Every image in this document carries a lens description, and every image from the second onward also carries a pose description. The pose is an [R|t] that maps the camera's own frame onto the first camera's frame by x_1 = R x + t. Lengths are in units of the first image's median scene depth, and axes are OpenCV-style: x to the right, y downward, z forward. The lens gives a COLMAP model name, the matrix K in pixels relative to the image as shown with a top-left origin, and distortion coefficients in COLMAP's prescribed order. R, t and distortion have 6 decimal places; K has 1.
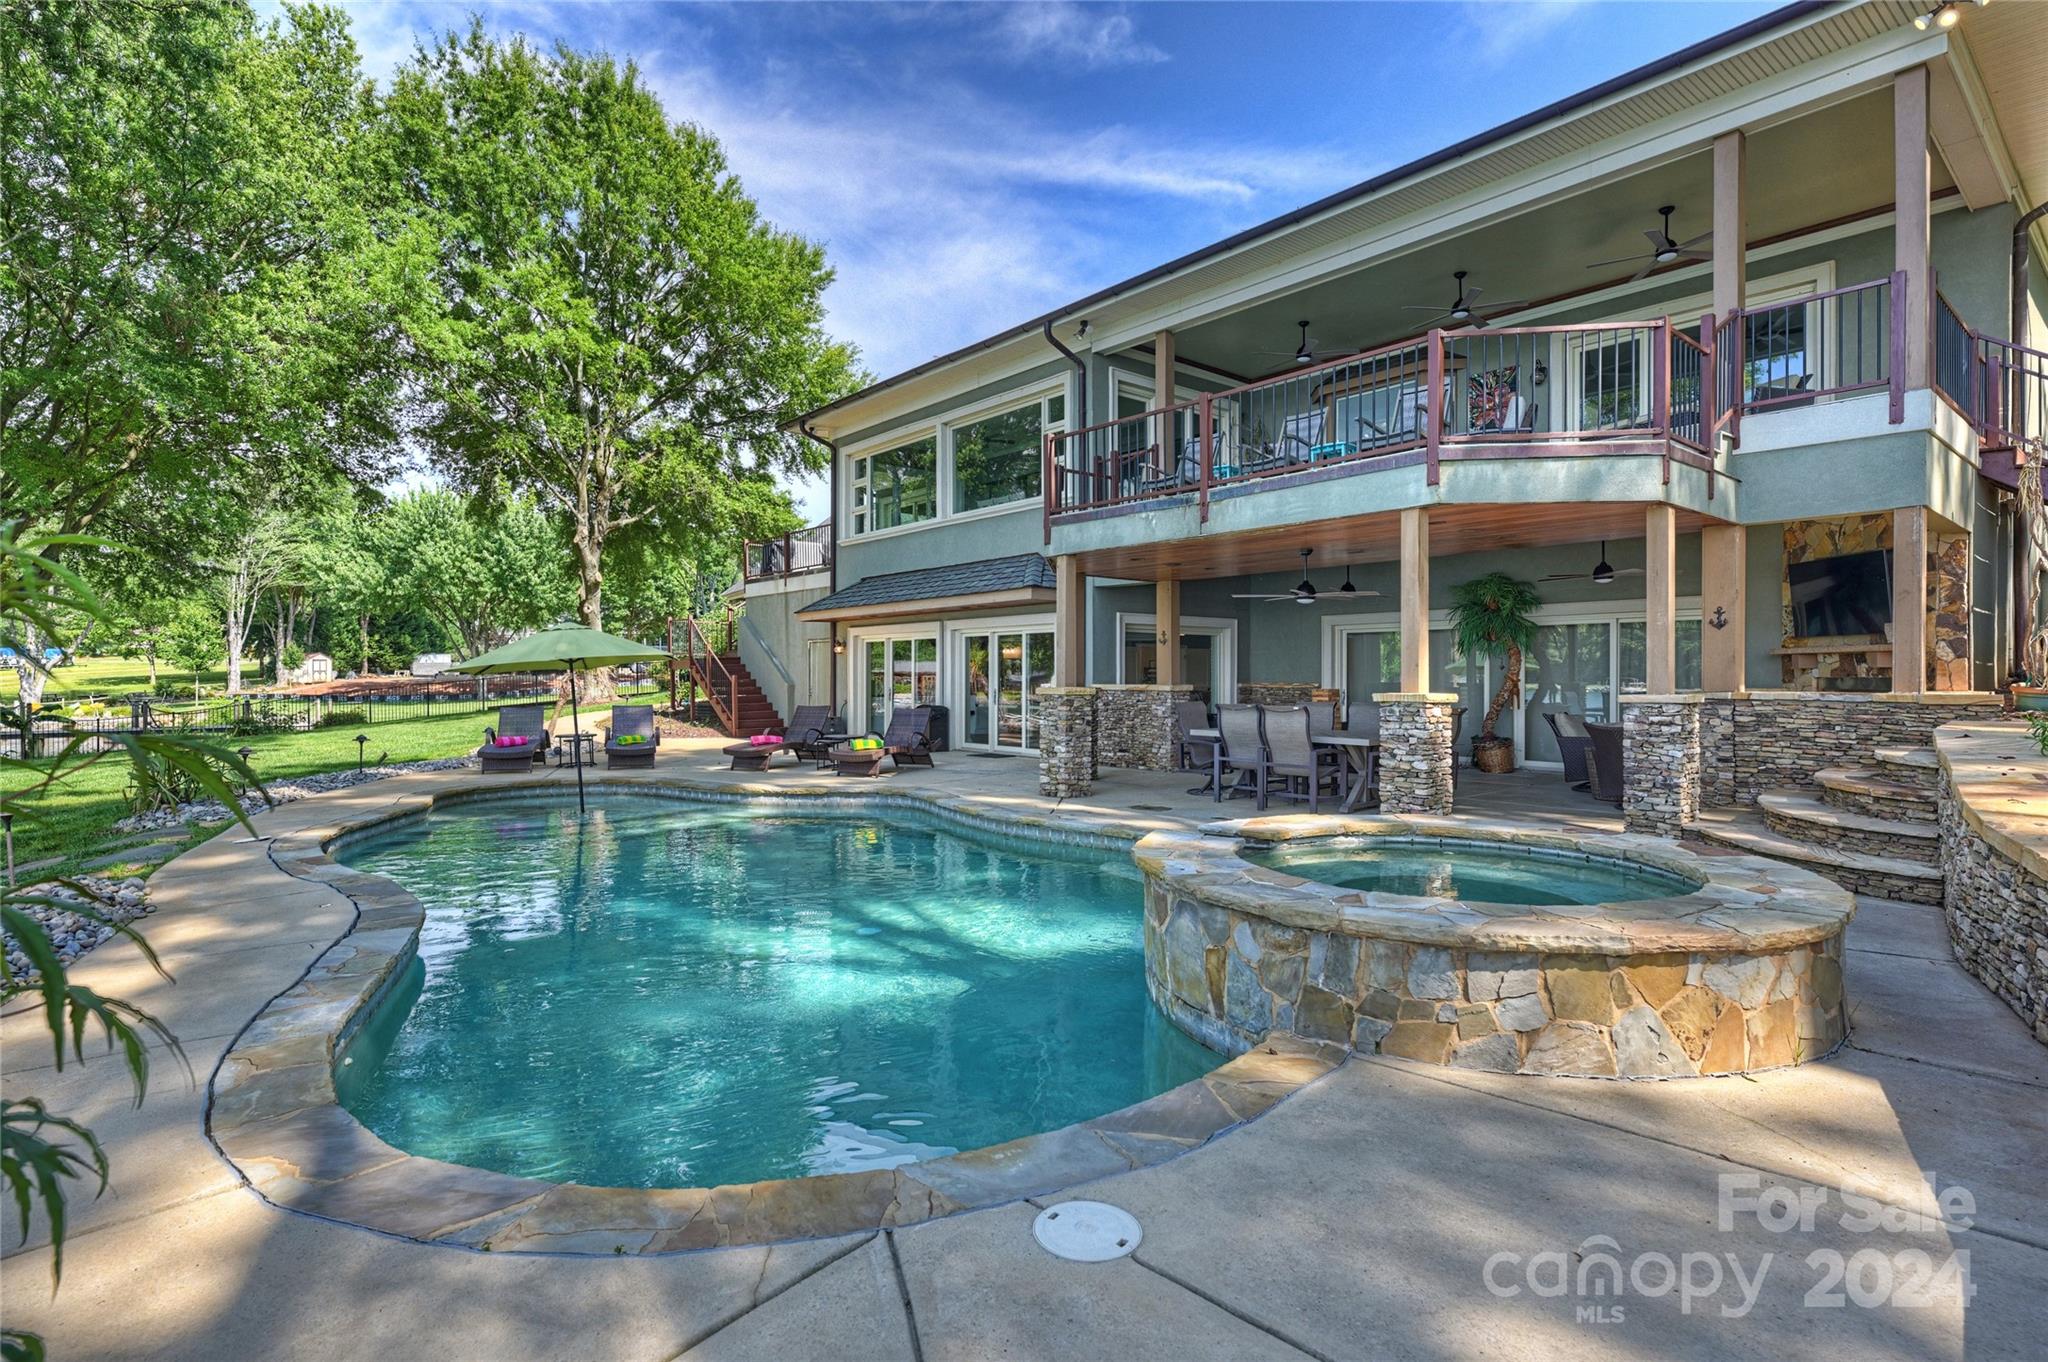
lens RADIAL K [[1007.8, 0, 1020.5], [0, 1007.8, 678.2], [0, 0, 1]] dist [-0.001138, 0.000070]
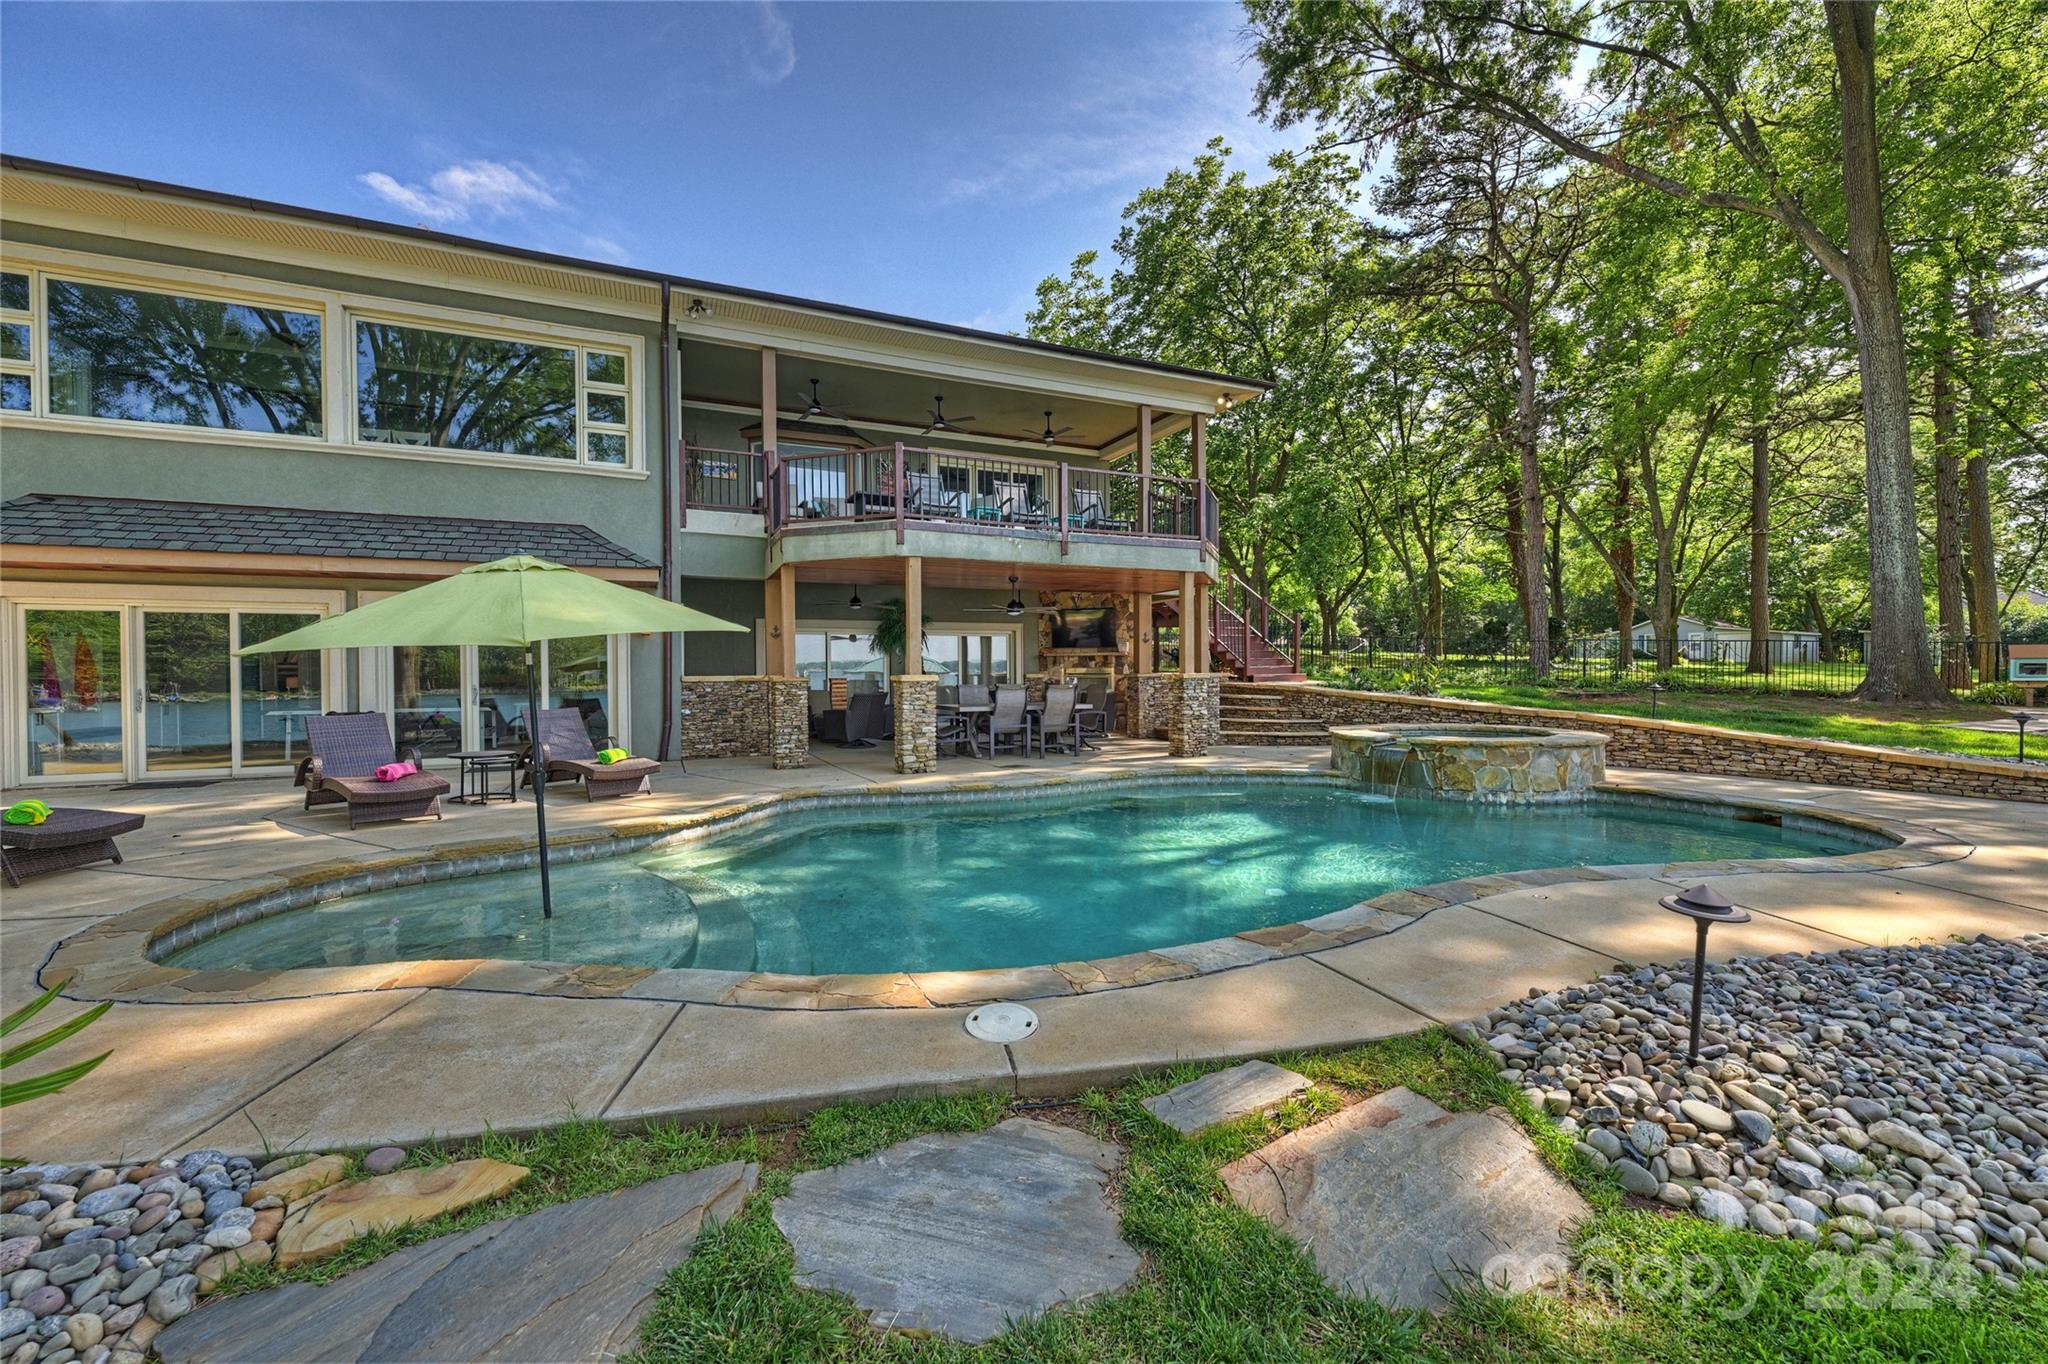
lens RADIAL K [[811.3, 0, 1019.9], [0, 811.3, 676.3], [0, 0, 1]] dist [-0.001773, -0.000085]
pose [[0.264368, -0.006436, 0.964401, -0.744977], [0.009465, 0.999947, 0.004078, 0.007461], [-0.964376, 0.008050, 0.264414, 0.610032]]
